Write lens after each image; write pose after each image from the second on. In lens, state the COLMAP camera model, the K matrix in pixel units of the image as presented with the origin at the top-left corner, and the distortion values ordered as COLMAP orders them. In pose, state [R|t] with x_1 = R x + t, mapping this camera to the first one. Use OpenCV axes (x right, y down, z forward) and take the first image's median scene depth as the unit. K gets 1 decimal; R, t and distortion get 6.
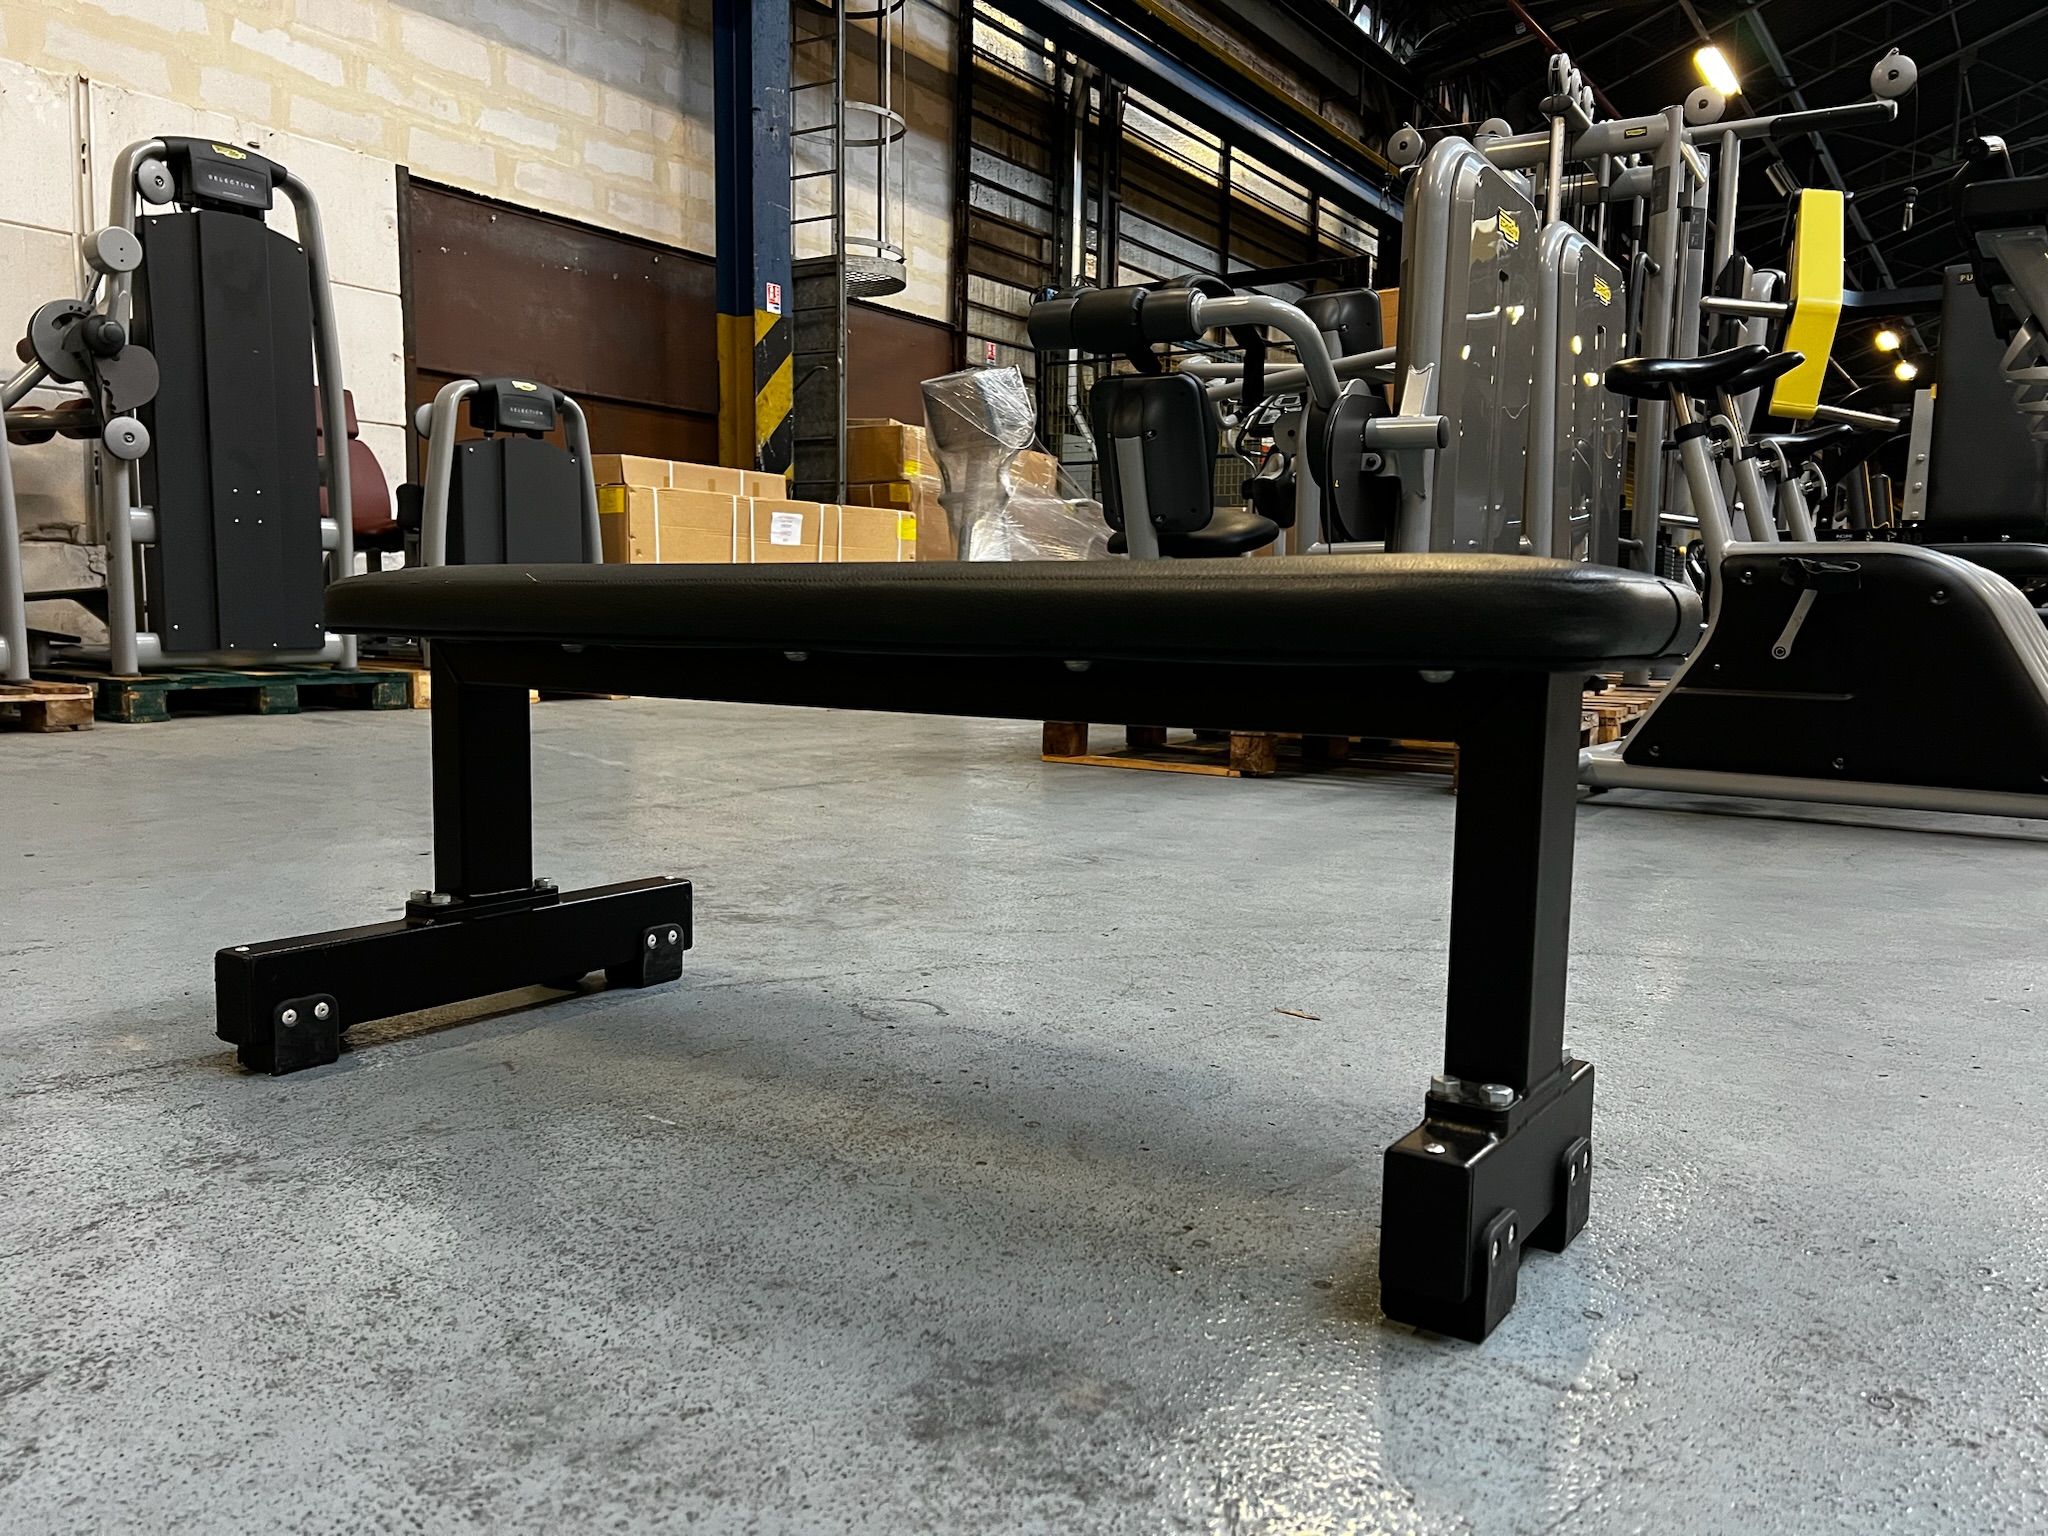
lens RADIAL K [[1537.6, 0, 1027.3], [0, 1537.6, 741.5], [0, 0, 1]] dist [0.053305, -0.060319]
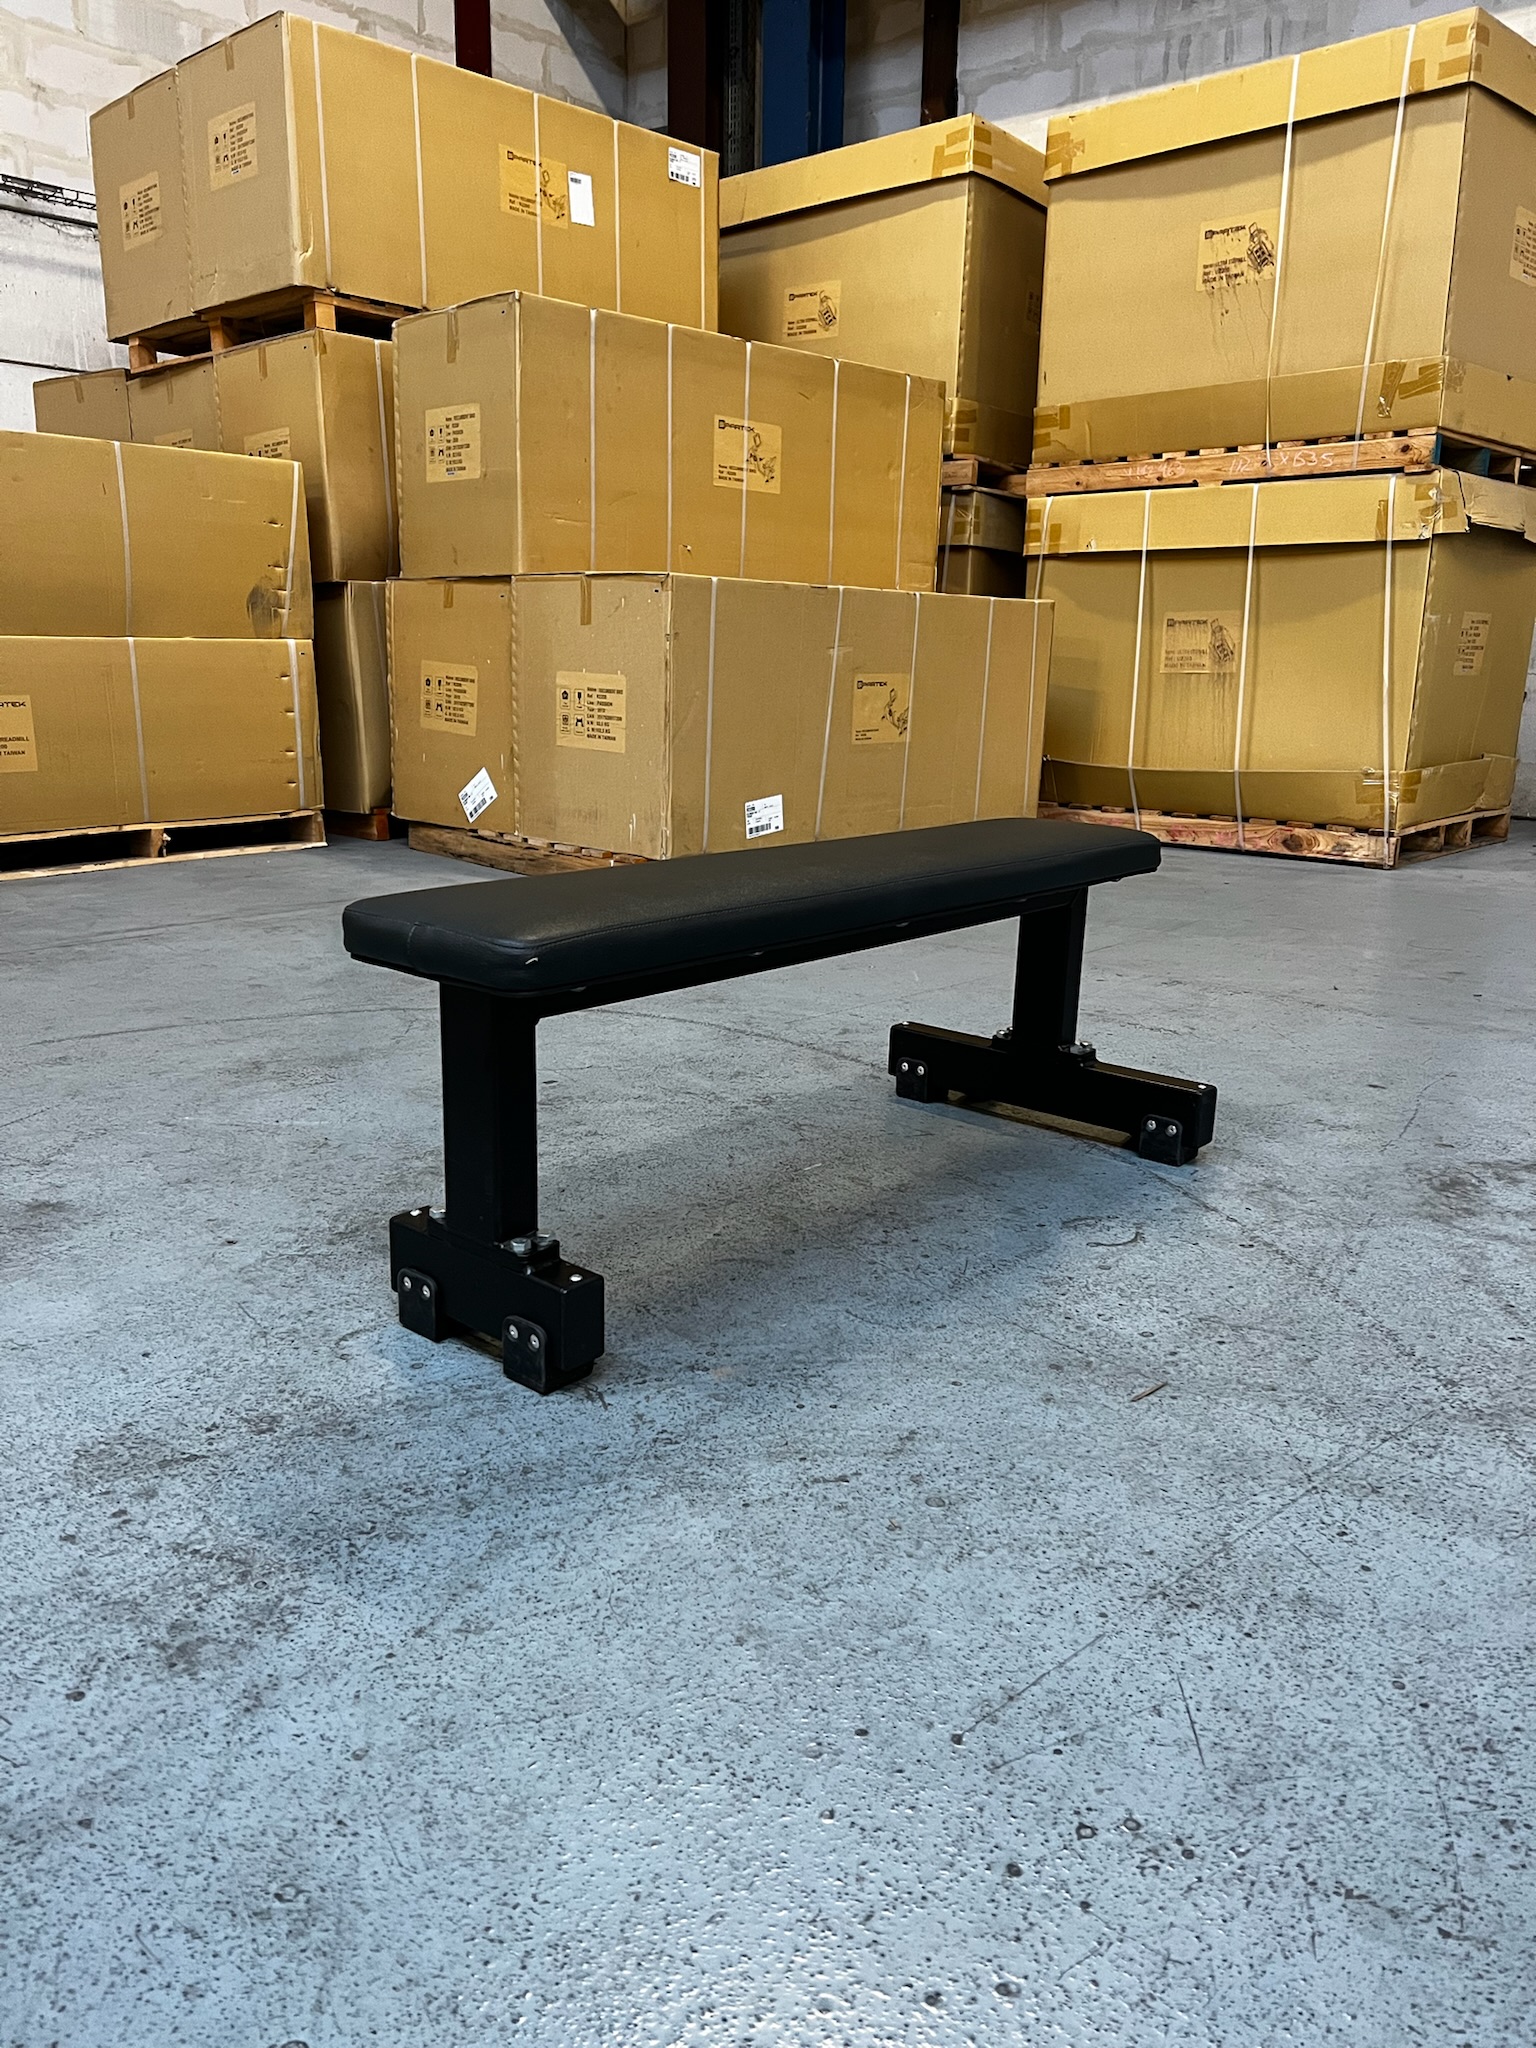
lens RADIAL K [[1516.9, 0, 768.0], [0, 1516.9, 1024.0], [0, 0, 1]] dist [0.070591, -0.123161]
pose [[-0.114752, 0.220339, -0.968650, 1.191431], [-0.101943, 0.967331, 0.232116, -0.251977], [0.988150, 0.125382, -0.088541, 0.976126]]
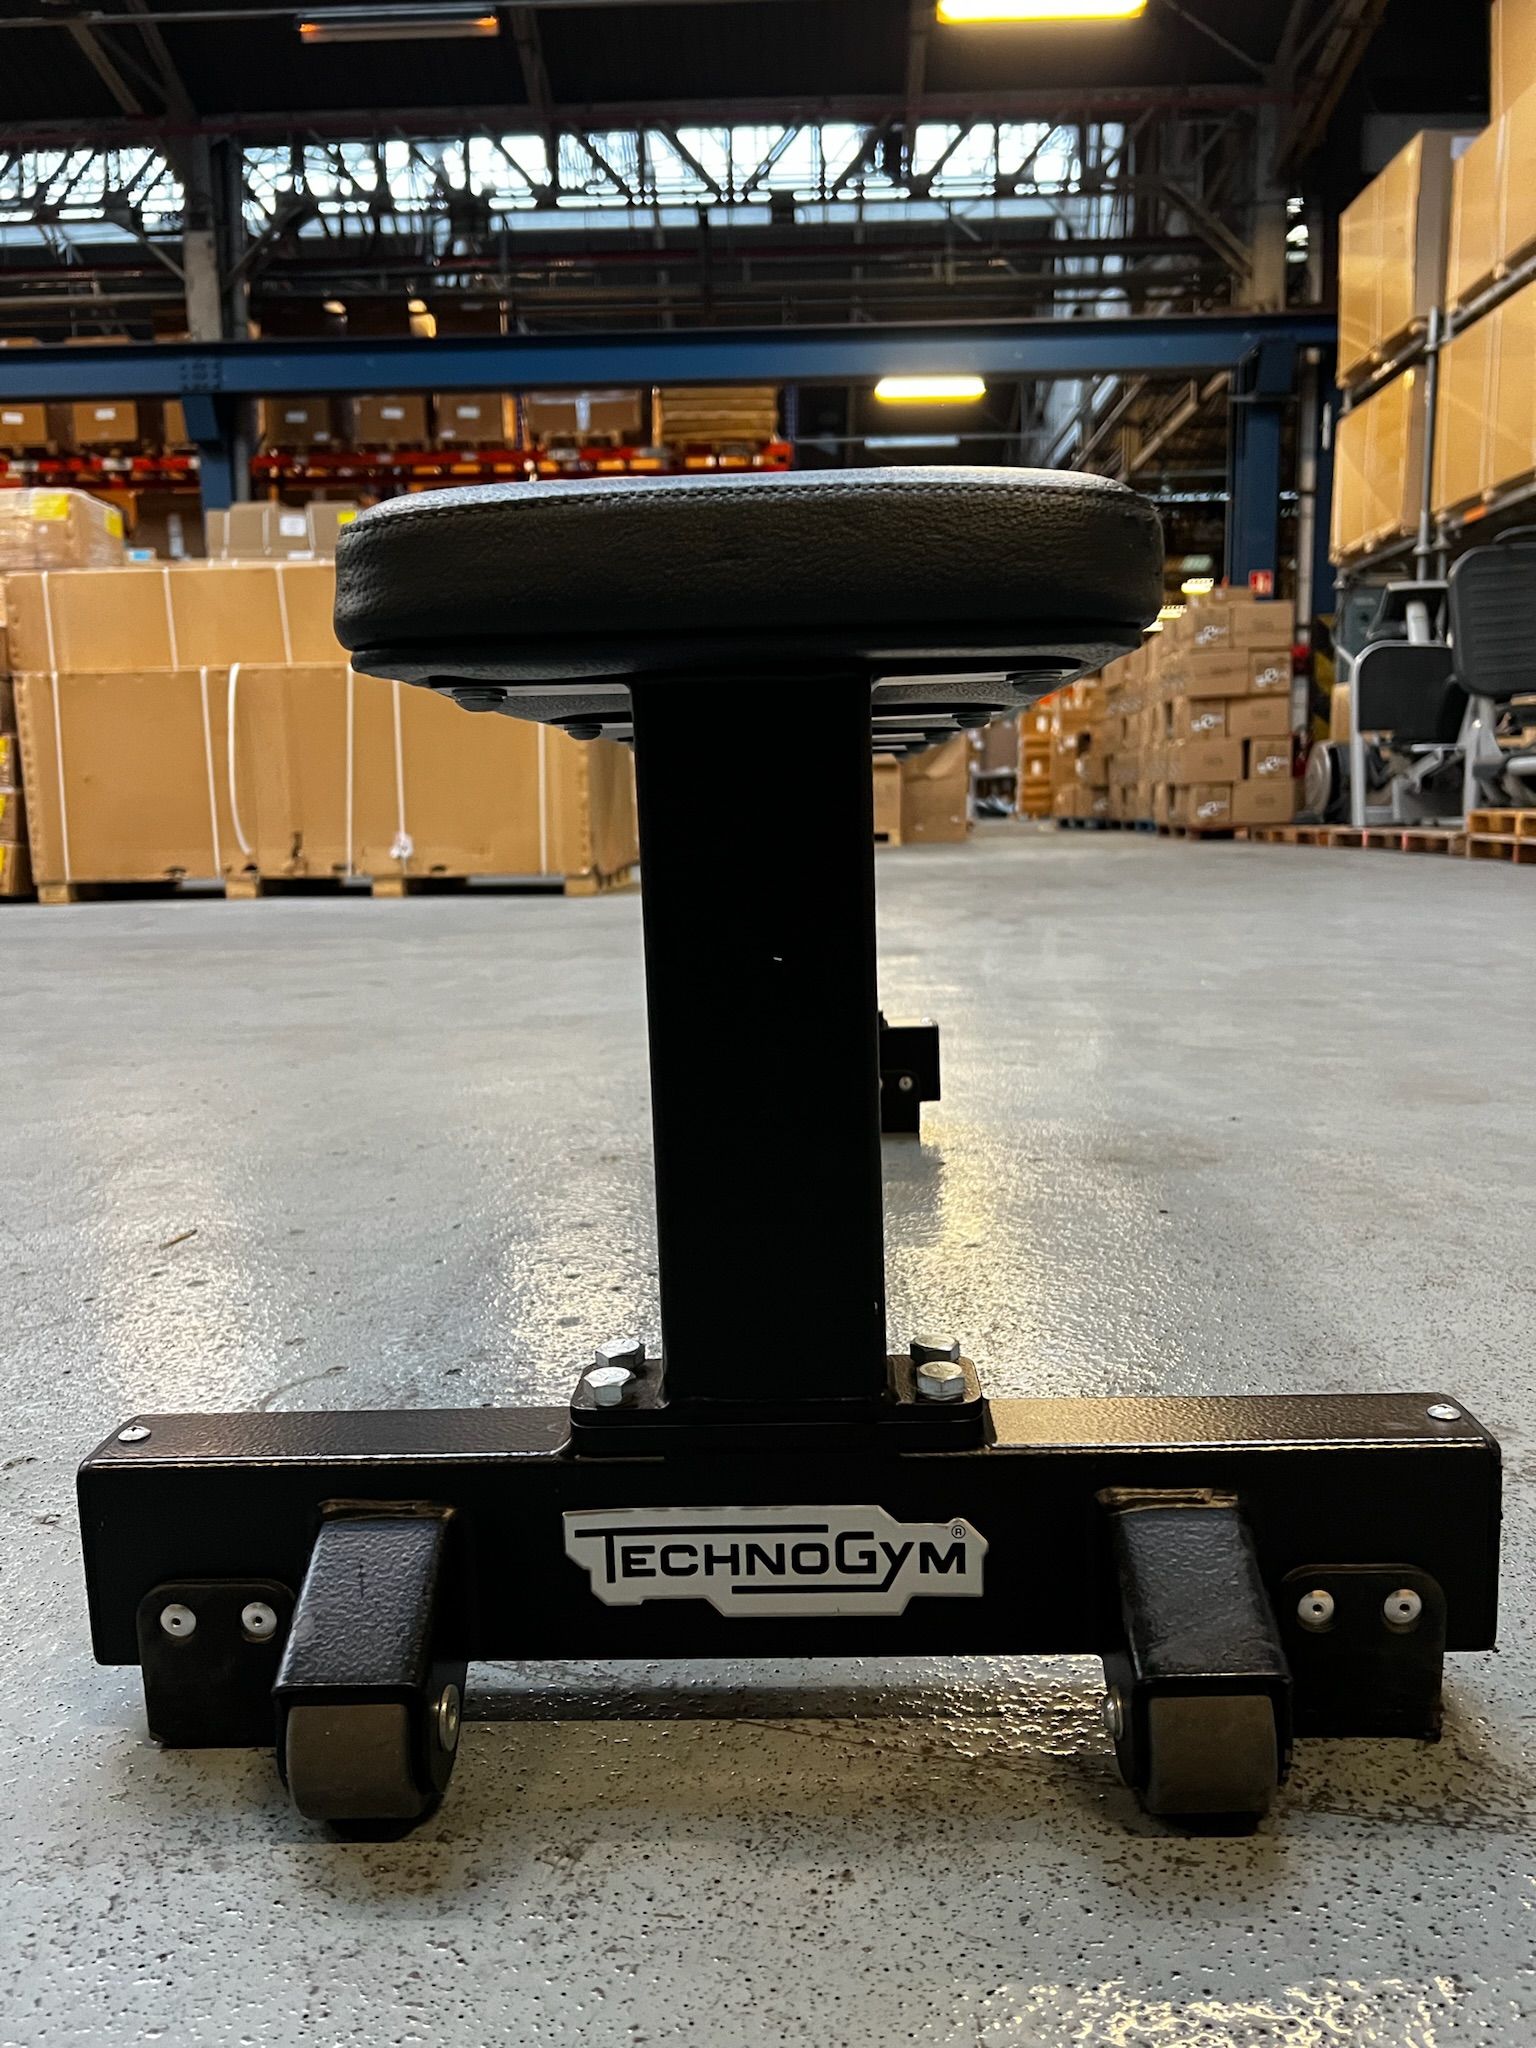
lens RADIAL K [[1537.6, 0, 768.0], [0, 1537.6, 1024.0], [0, 0, 1]] dist [0.053305, -0.060319]
pose [[-0.532600, -0.125632, 0.836991, -0.731149], [0.085406, 0.975896, 0.200828, -0.070404], [-0.842047, 0.178445, -0.509032, 1.323185]]
